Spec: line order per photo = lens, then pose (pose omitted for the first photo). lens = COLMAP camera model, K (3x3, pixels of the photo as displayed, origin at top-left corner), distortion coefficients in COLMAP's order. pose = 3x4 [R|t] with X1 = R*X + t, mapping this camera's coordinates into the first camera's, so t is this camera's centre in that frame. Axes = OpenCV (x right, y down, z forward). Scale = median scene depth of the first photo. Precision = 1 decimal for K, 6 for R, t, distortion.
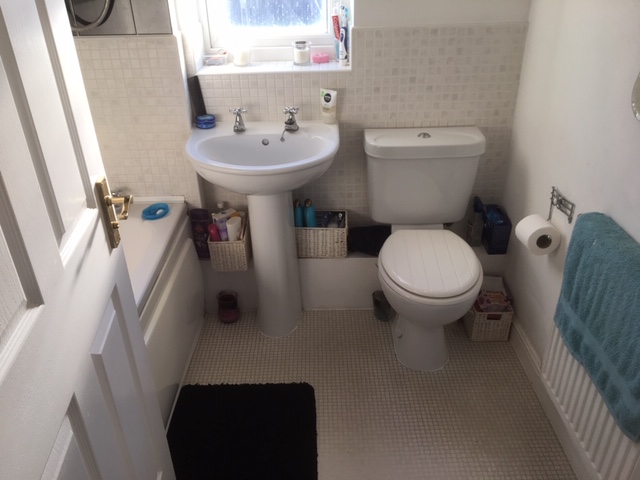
lens RADIAL K [[535.8, 0, 322.0], [0, 535.8, 244.6], [0, 0, 1]] dist [0.082113, -0.114673]
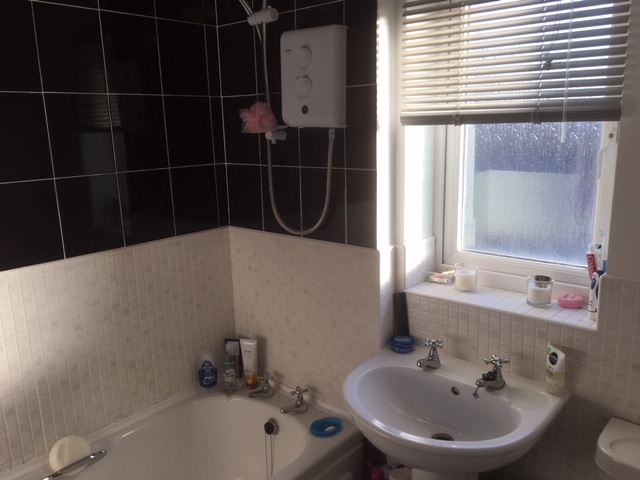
lens RADIAL K [[535.8, 0, 317.8], [0, 535.8, 243.2], [0, 0, 1]] dist [0.082113, -0.114673]
pose [[0.746242, 0.141249, -0.650516, 0.218539], [-0.322153, 0.931800, -0.167233, -0.191838], [0.582529, 0.334362, 0.740852, 0.237311]]
